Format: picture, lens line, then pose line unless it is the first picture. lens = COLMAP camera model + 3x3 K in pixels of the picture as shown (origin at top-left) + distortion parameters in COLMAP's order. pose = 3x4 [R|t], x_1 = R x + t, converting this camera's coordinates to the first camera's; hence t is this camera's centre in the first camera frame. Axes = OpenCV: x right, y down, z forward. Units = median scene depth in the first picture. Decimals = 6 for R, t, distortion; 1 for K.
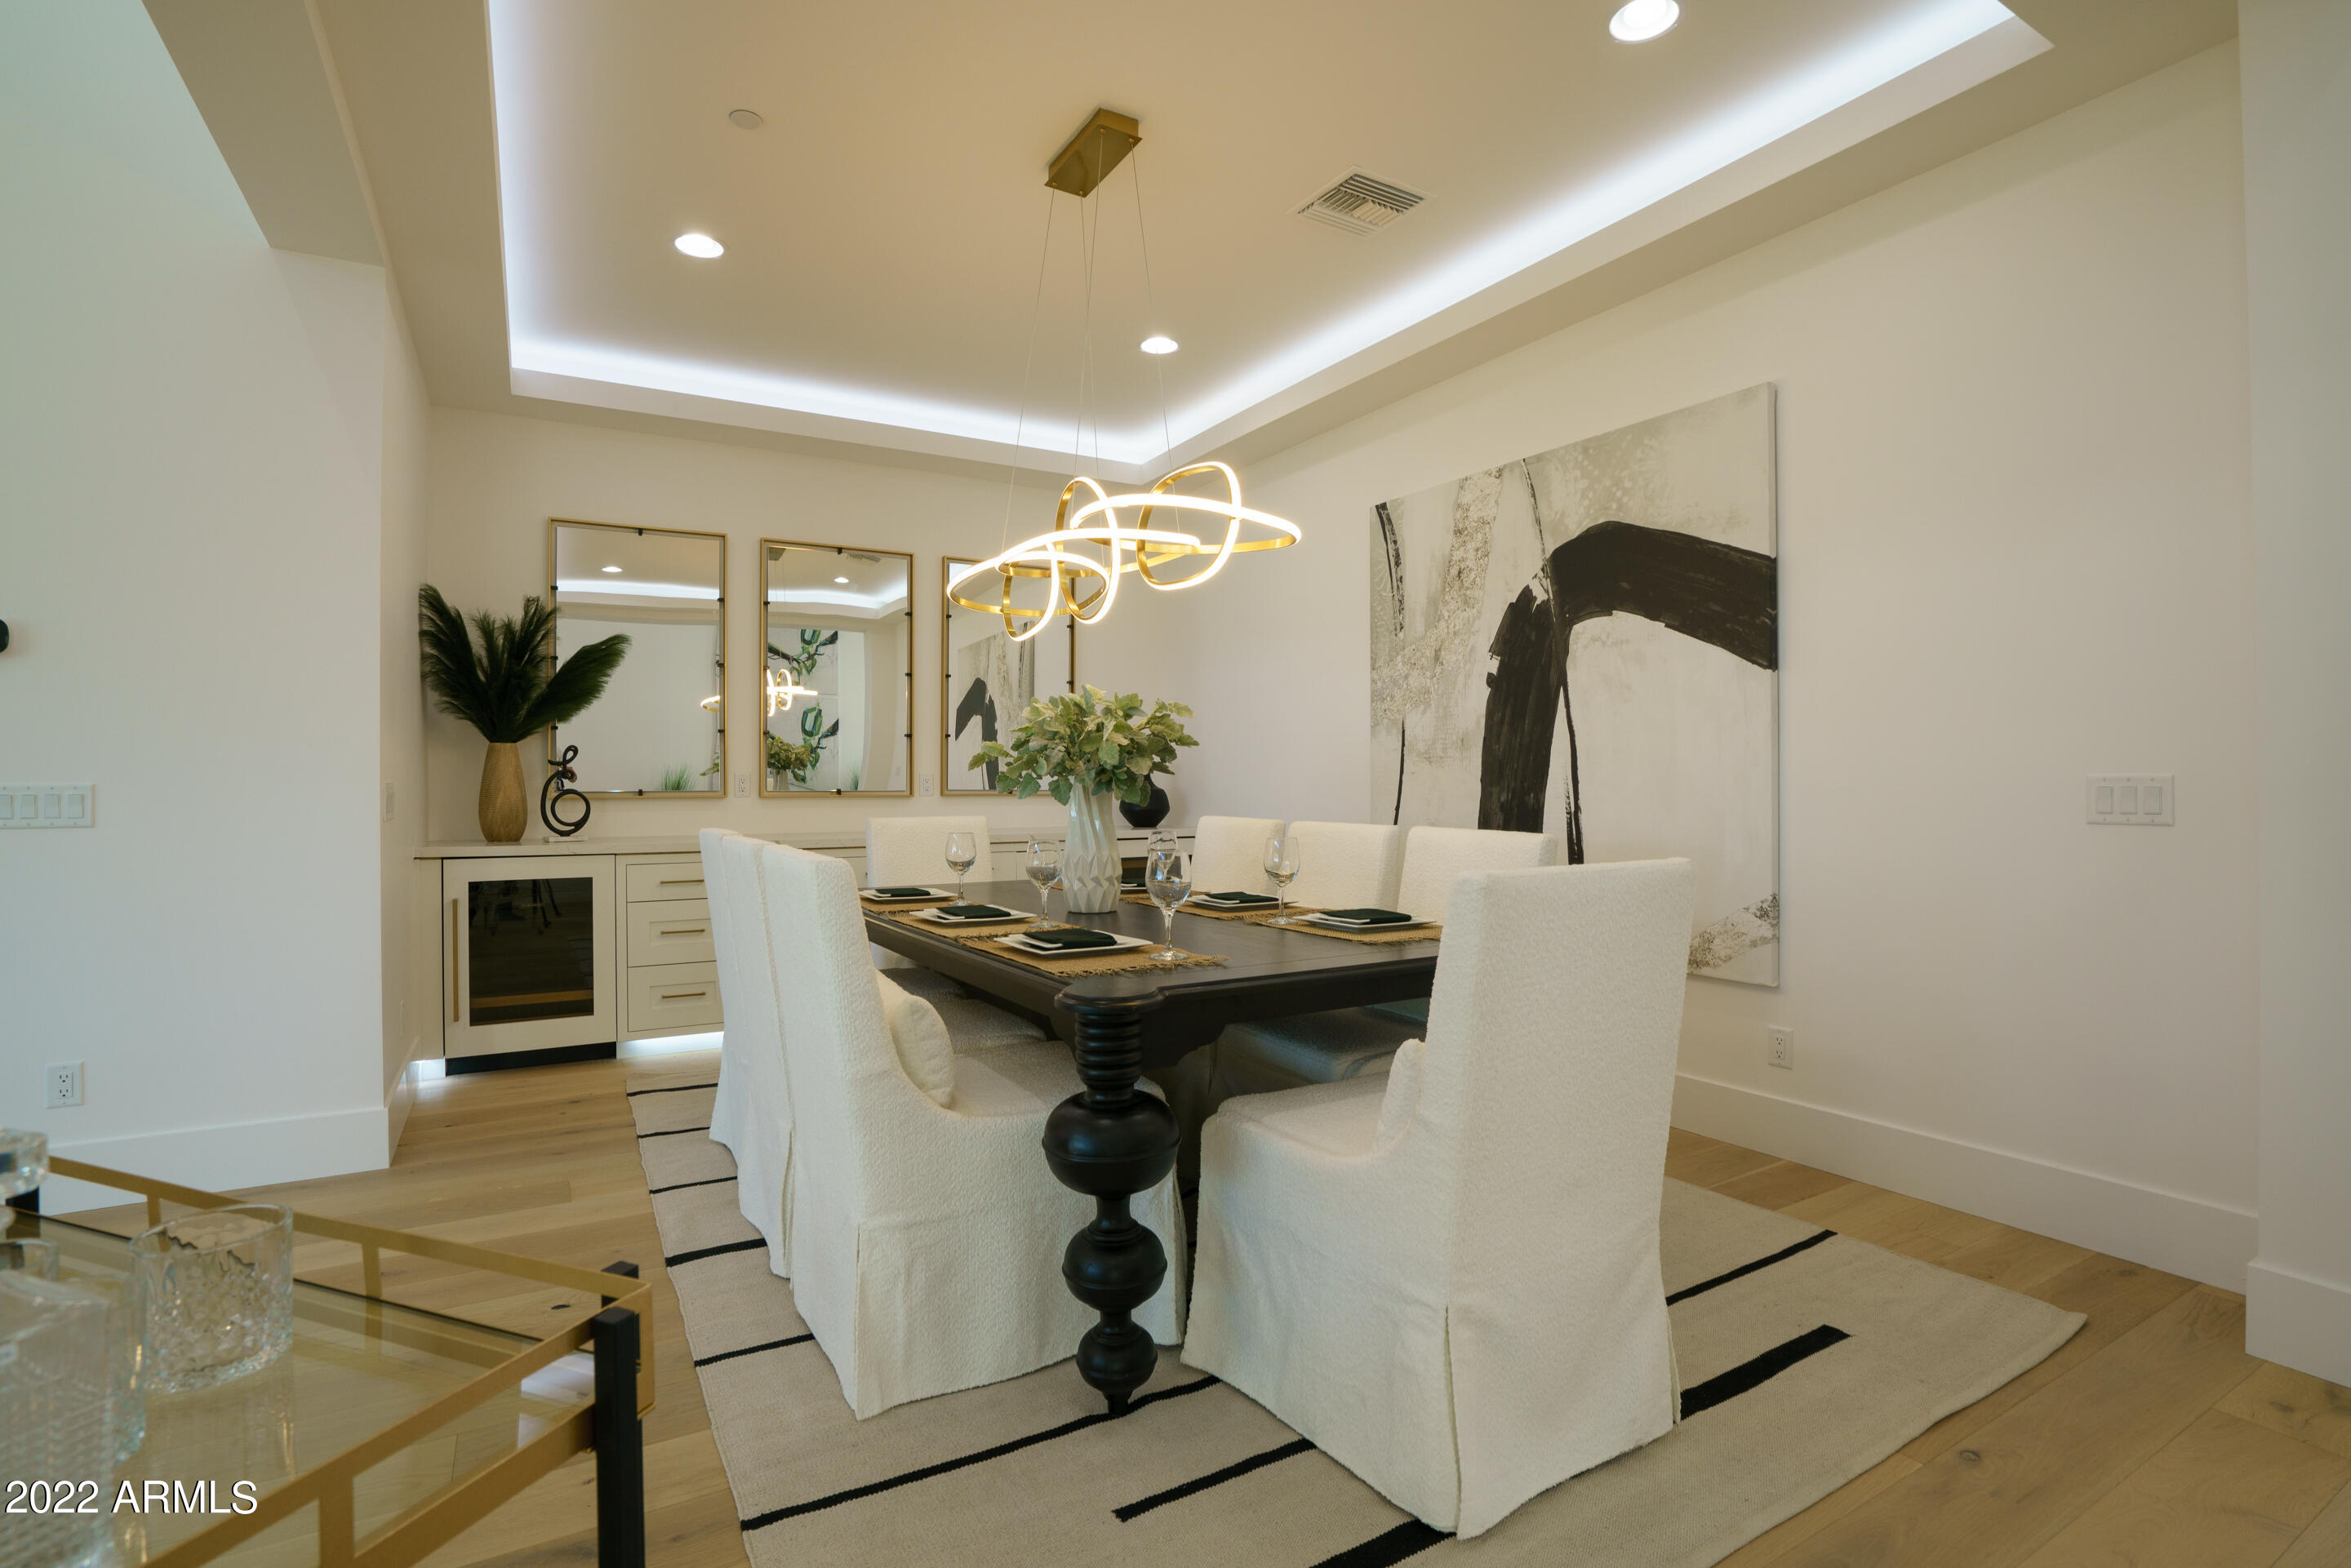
lens RADIAL K [[1092.1, 0, 1176.7], [0, 1092.1, 778.9], [0, 0, 1]] dist [-0.059016, 0.026347]
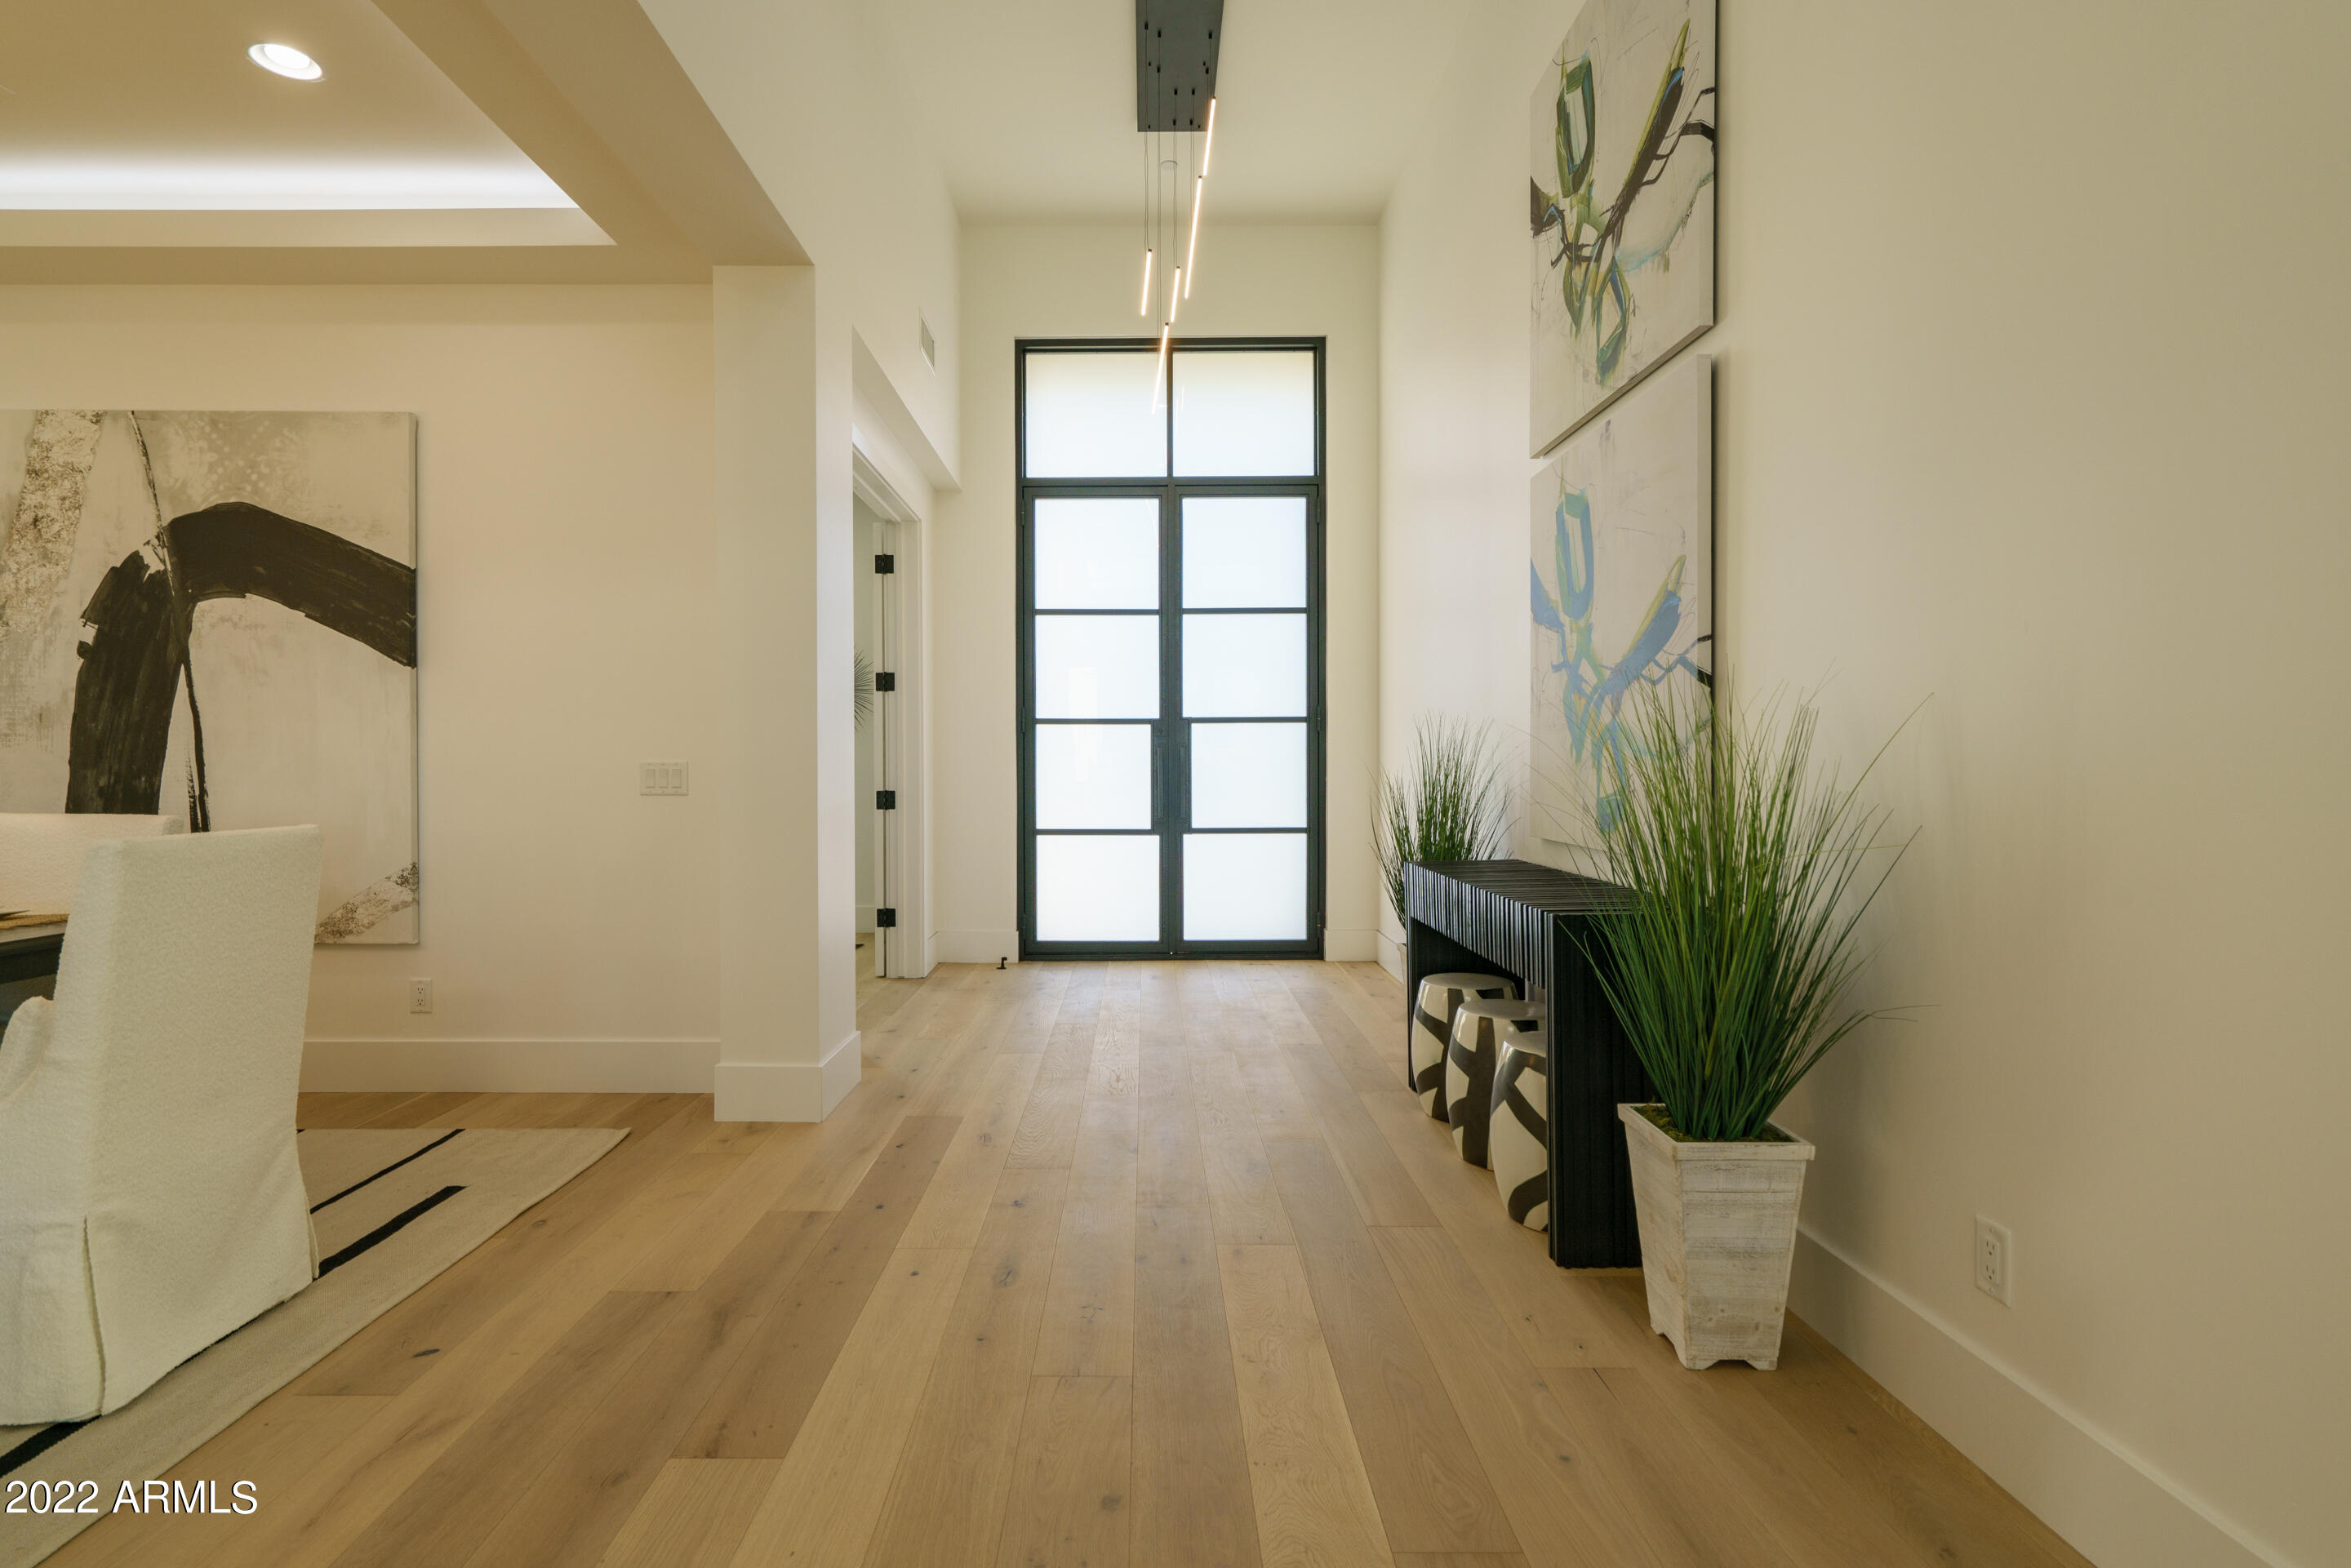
lens RADIAL K [[1167.0, 0, 1137.9], [0, 1167.0, 780.2], [0, 0, 1]] dist [-0.001361, -0.000748]
pose [[0.509070, -0.007870, 0.860689, -0.103946], [-0.005259, 0.999911, 0.012253, -0.000317], [-0.860709, -0.010764, 0.508983, -0.255463]]
